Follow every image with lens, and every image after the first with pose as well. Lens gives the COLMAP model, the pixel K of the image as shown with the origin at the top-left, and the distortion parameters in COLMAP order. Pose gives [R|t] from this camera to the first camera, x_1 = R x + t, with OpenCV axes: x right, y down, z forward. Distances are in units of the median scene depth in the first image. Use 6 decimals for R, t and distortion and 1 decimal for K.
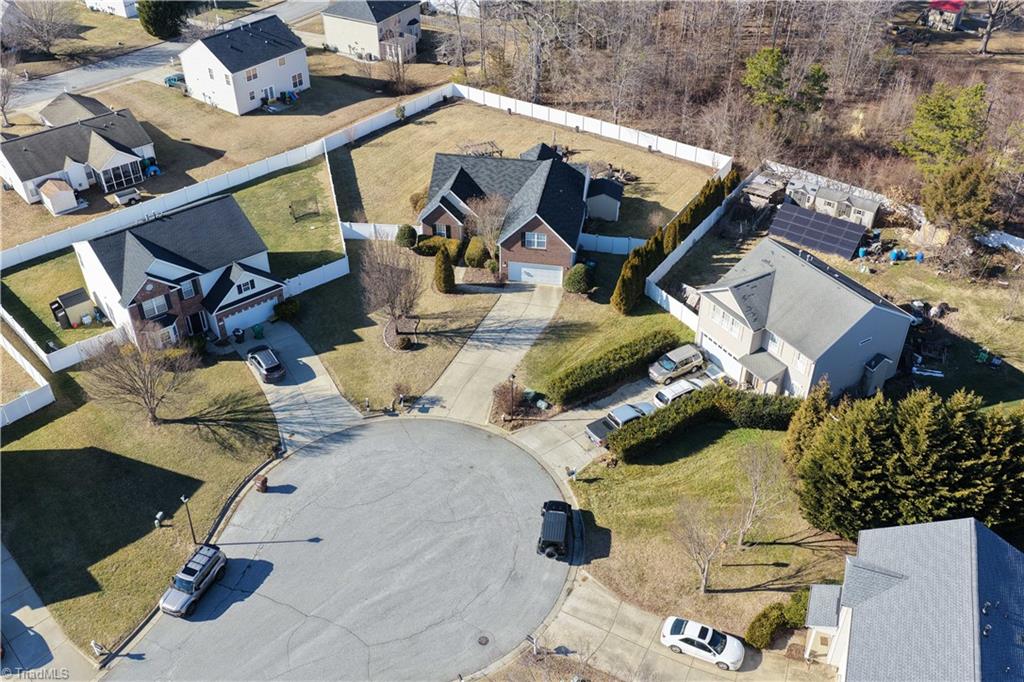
lens RADIAL K [[783.4, 0, 490.1], [0, 783.4, 347.8], [0, 0, 1]] dist [-0.001593, 0.000779]
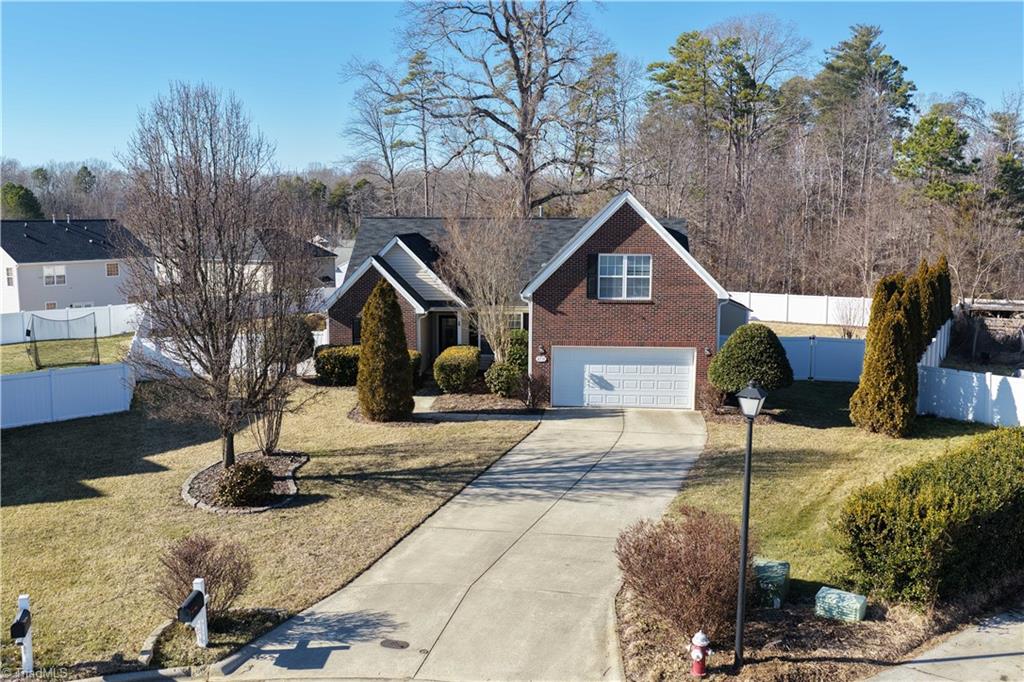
lens RADIAL K [[885.0, 0, 512.0], [0, 885.0, 341.0], [0, 0, 1]] dist [0.010782, 0.003440]
pose [[0.991958, 0.022482, 0.124555, -0.056871], [0.044256, 0.860367, -0.507749, 0.123546], [-0.118578, 0.509178, 0.852453, 0.701873]]
